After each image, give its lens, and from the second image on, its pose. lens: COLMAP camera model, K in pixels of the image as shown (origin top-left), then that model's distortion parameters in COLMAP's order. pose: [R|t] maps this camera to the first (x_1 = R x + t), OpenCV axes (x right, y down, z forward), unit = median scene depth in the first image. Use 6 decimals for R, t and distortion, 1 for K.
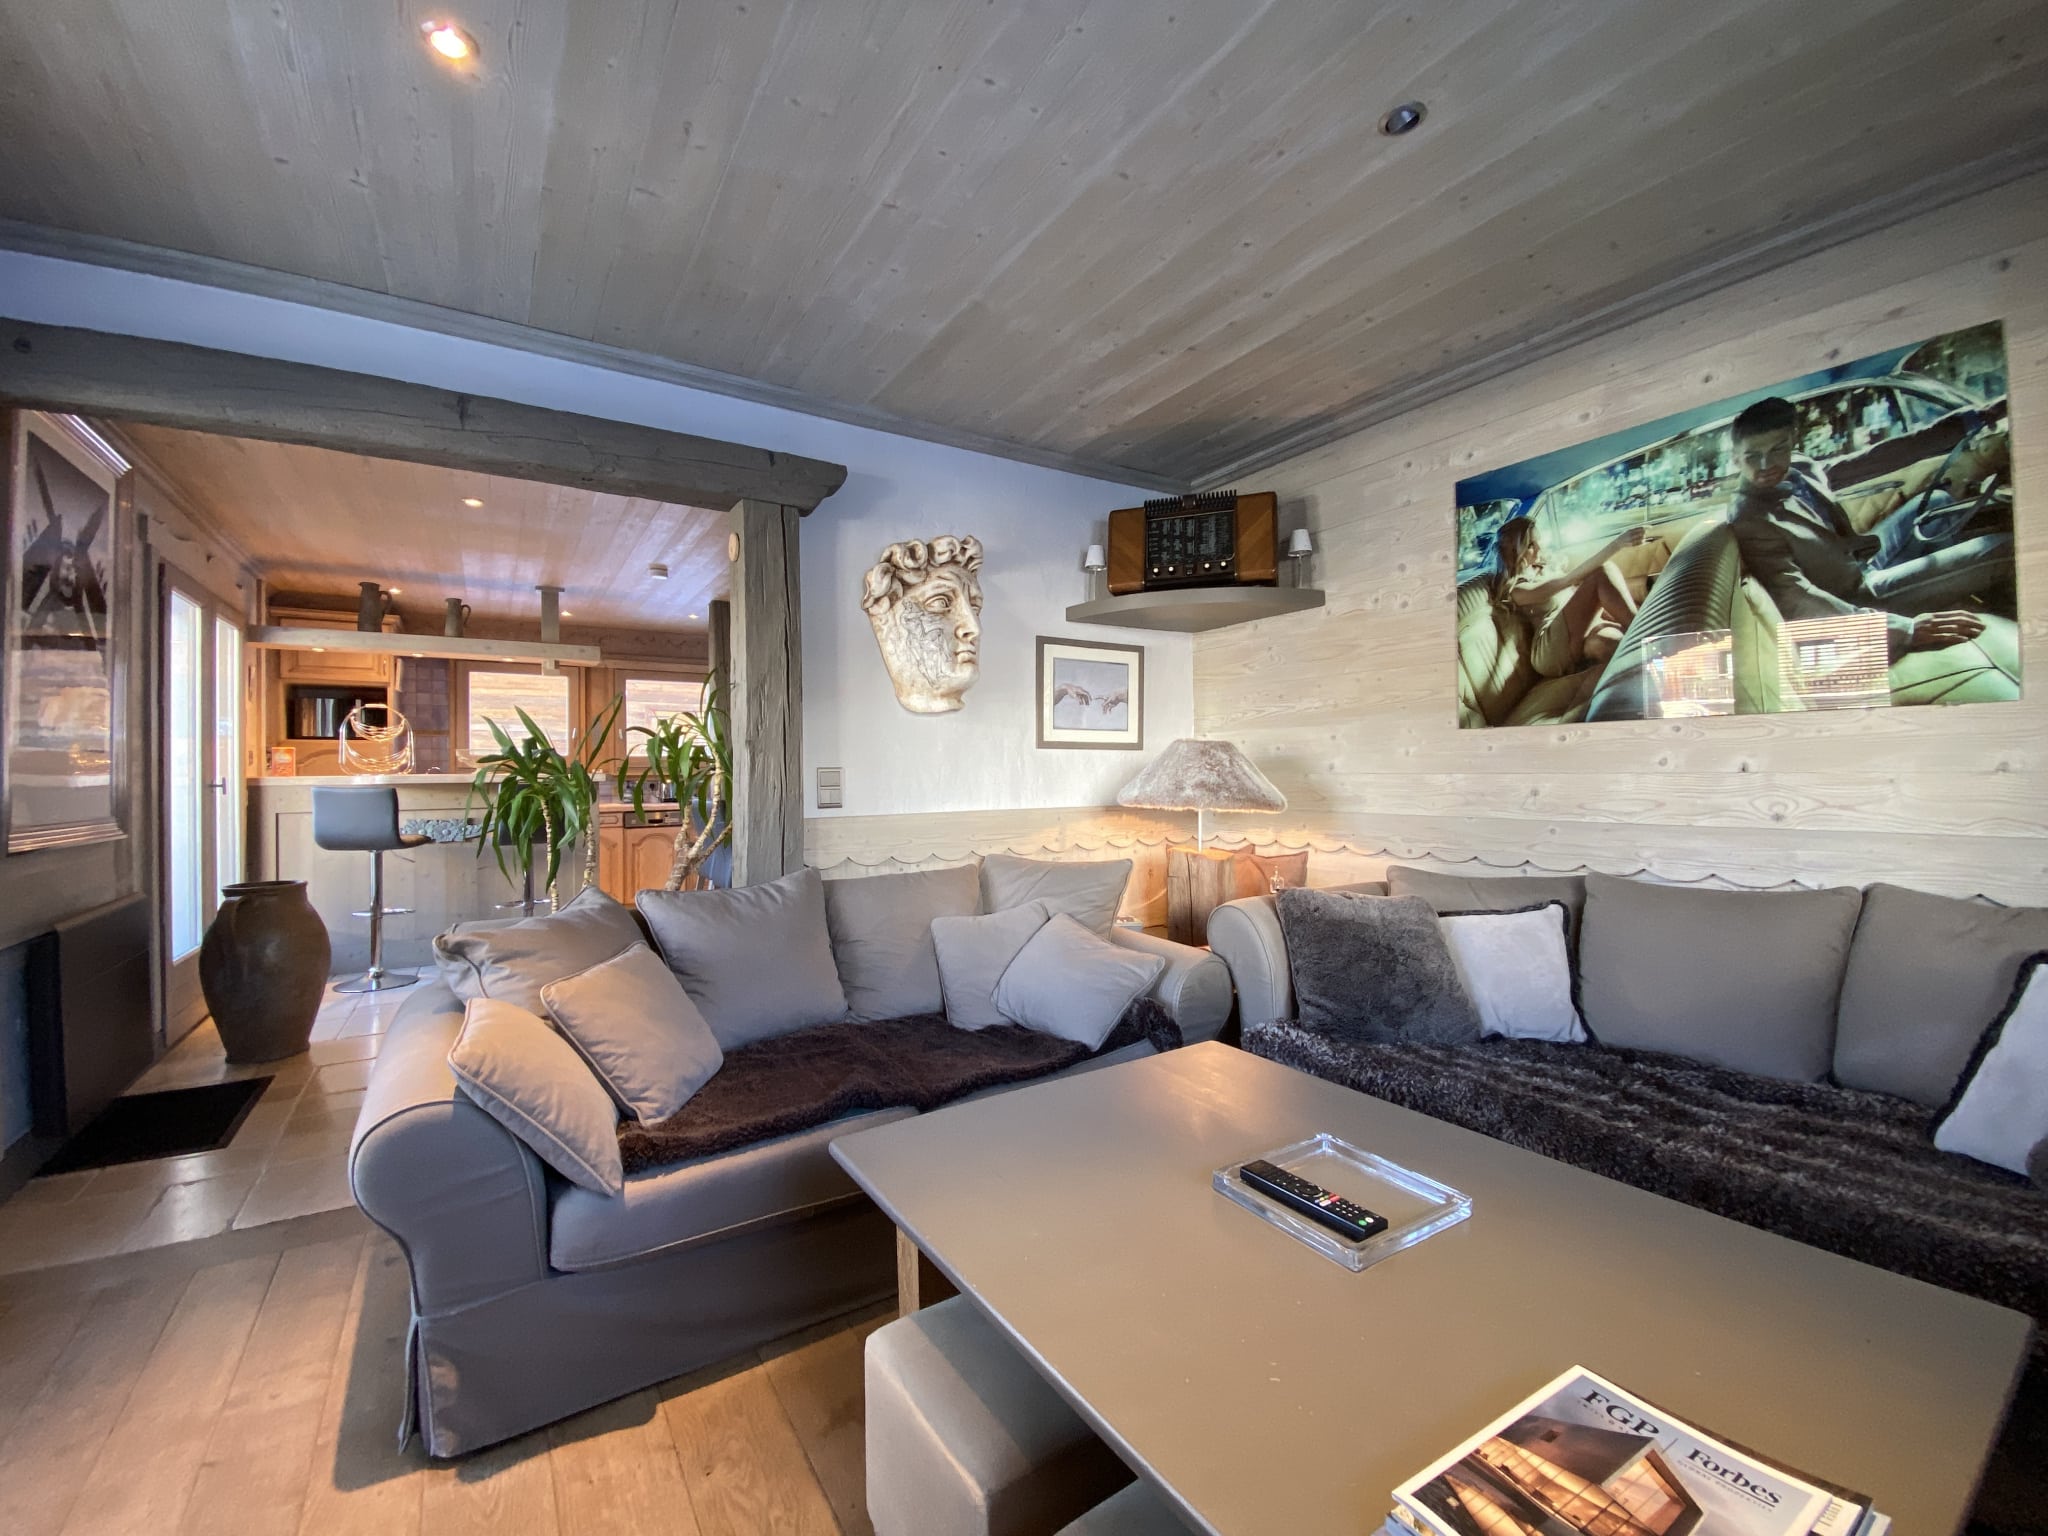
lens RADIAL K [[831.0, 0, 1006.9], [0, 831.0, 800.2], [0, 0, 1]] dist [0.015538, -0.015305]
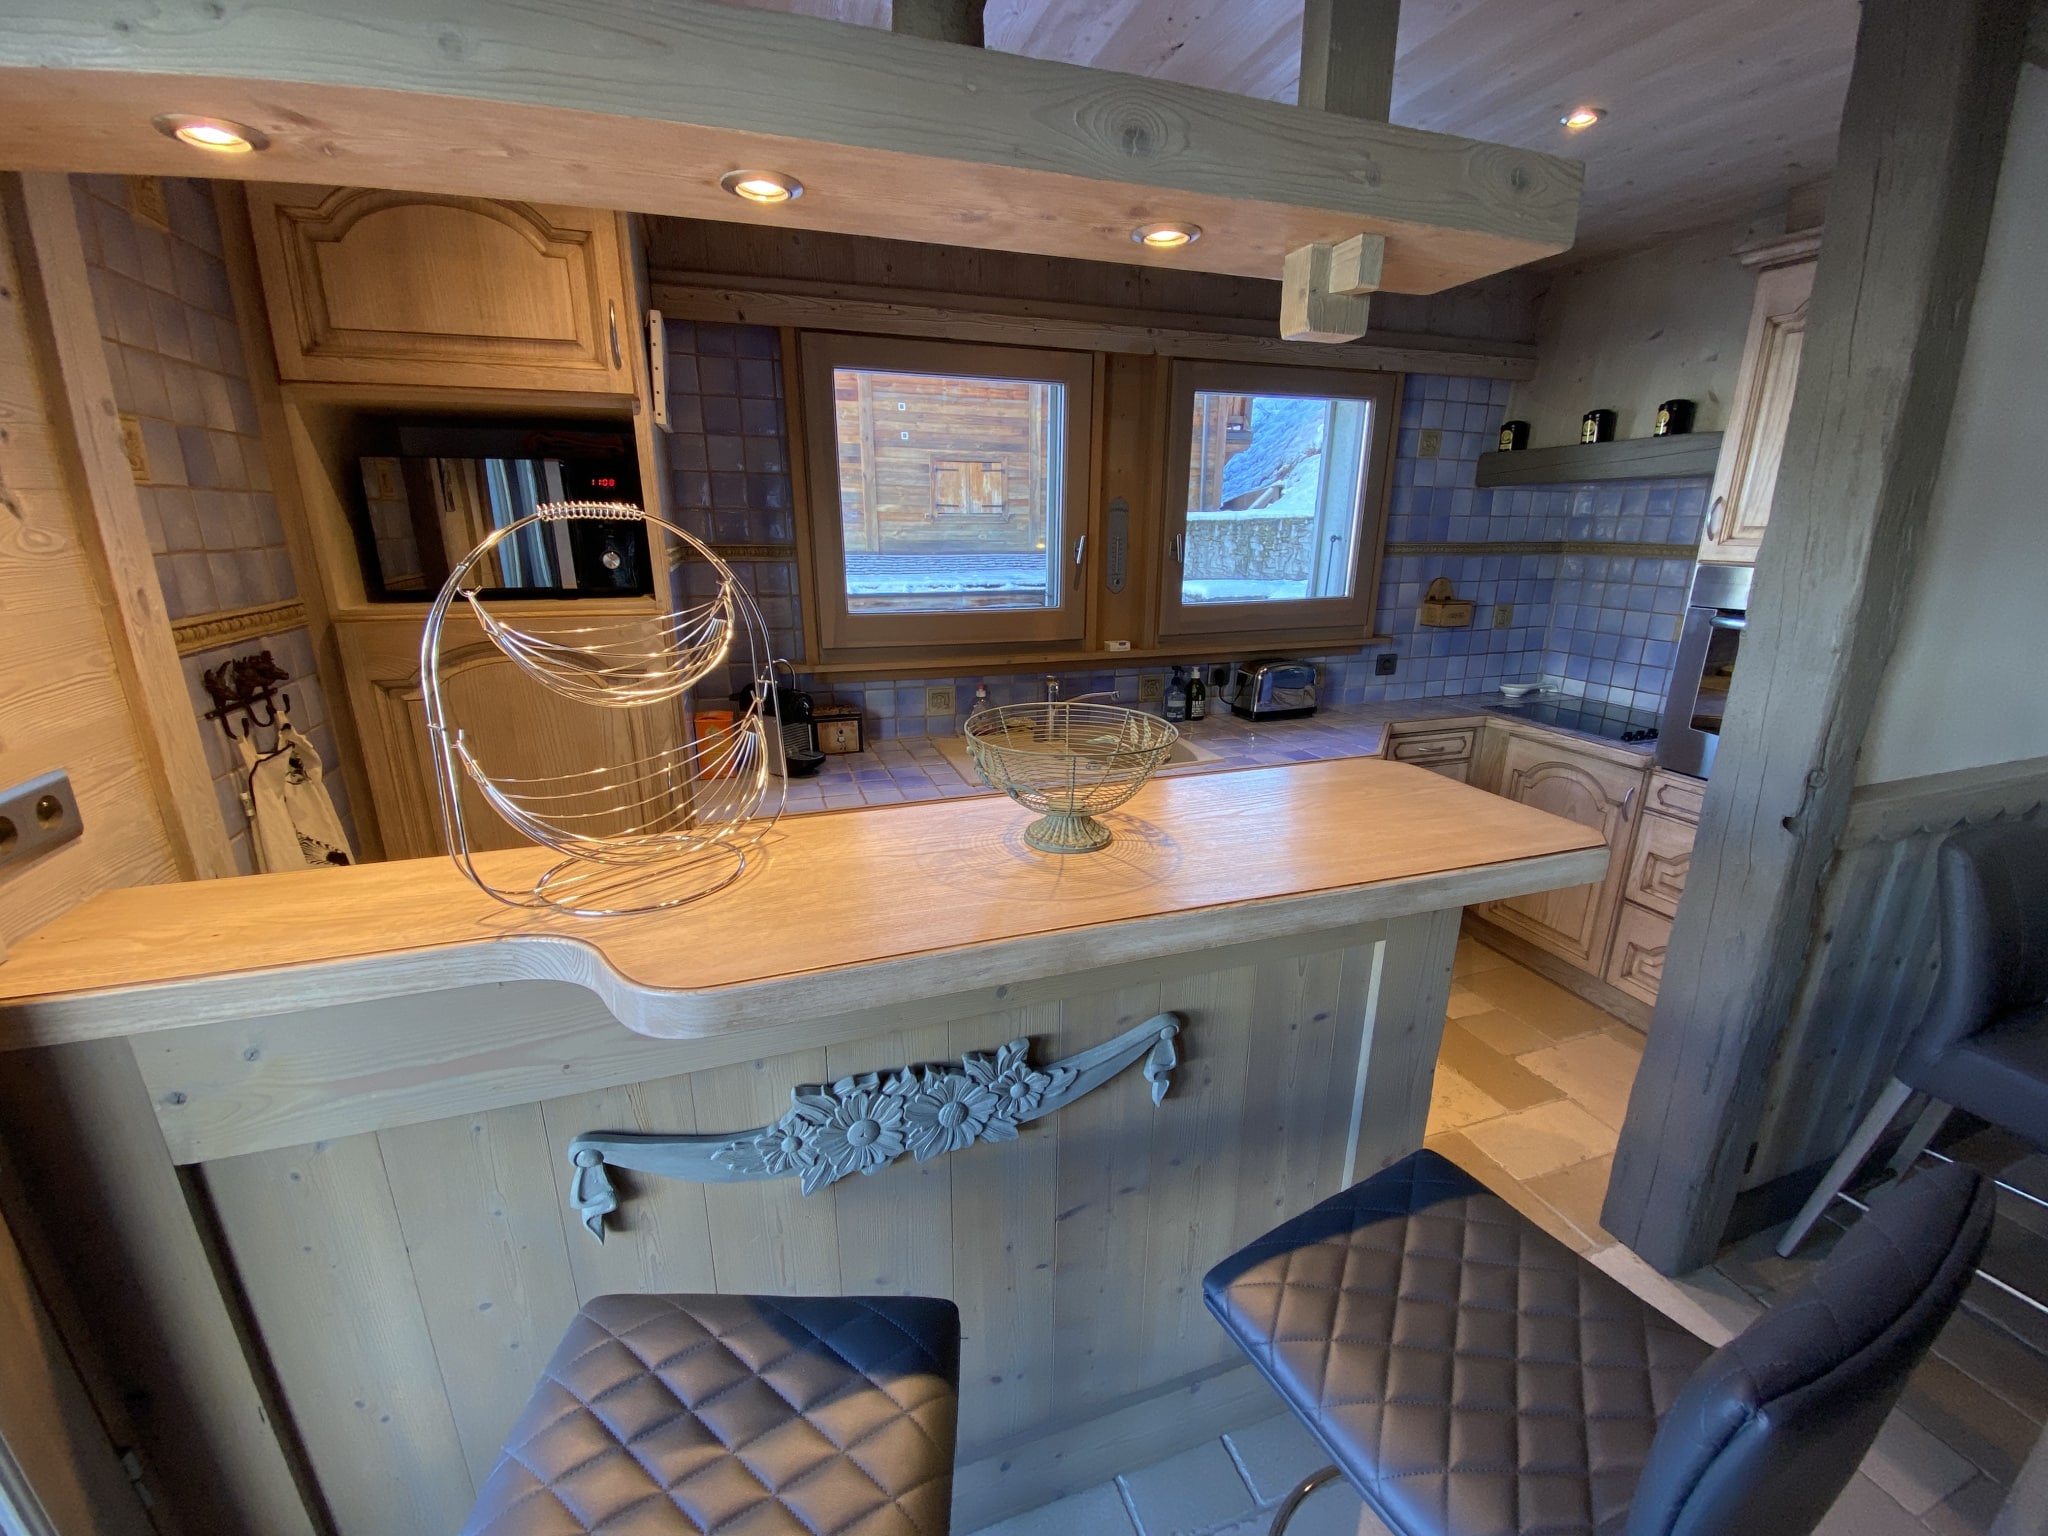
lens RADIAL K [[831.0, 0, 1033.2], [0, 831.0, 775.8], [0, 0, 1]] dist [0.015538, -0.015305]
pose [[0.976595, 0.064321, -0.205244, -0.607924], [-0.007384, 0.963702, 0.266877, -0.104900], [0.214959, -0.259115, 0.941622, 0.816476]]
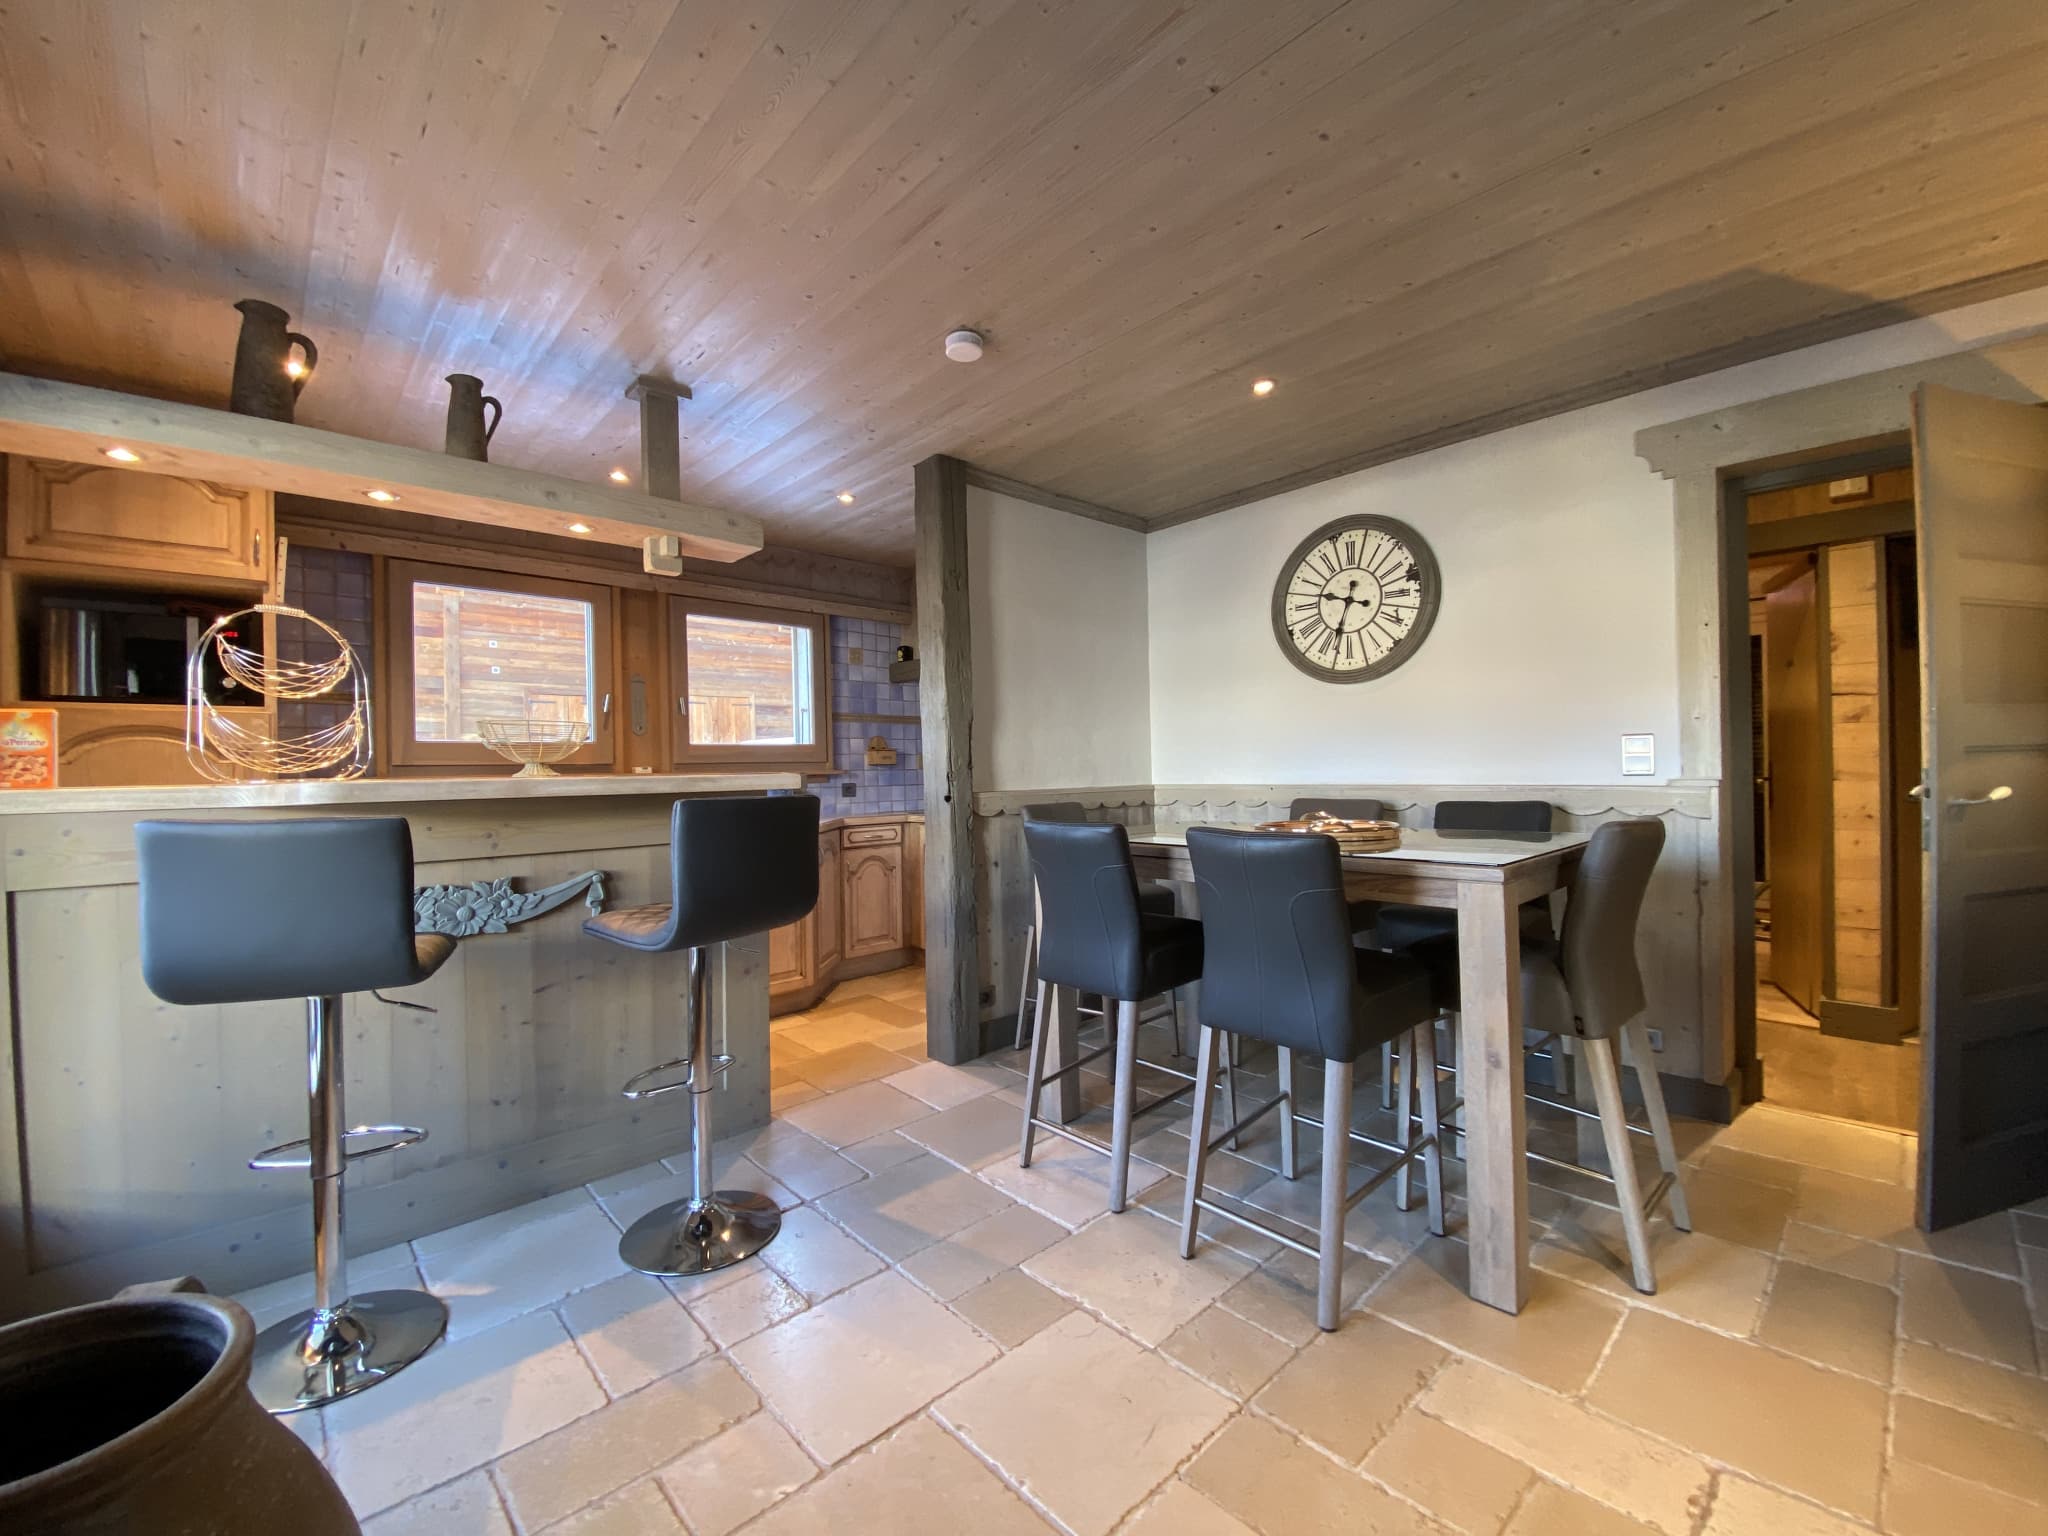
lens RADIAL K [[831.0, 0, 1042.6], [0, 831.0, 775.9], [0, 0, 1]] dist [0.015538, -0.015305]
pose [[0.978125, -0.018644, 0.207179, -0.466961], [0.023062, 0.999555, -0.018932, -0.016834], [-0.206734, 0.023295, 0.978120, 0.517013]]
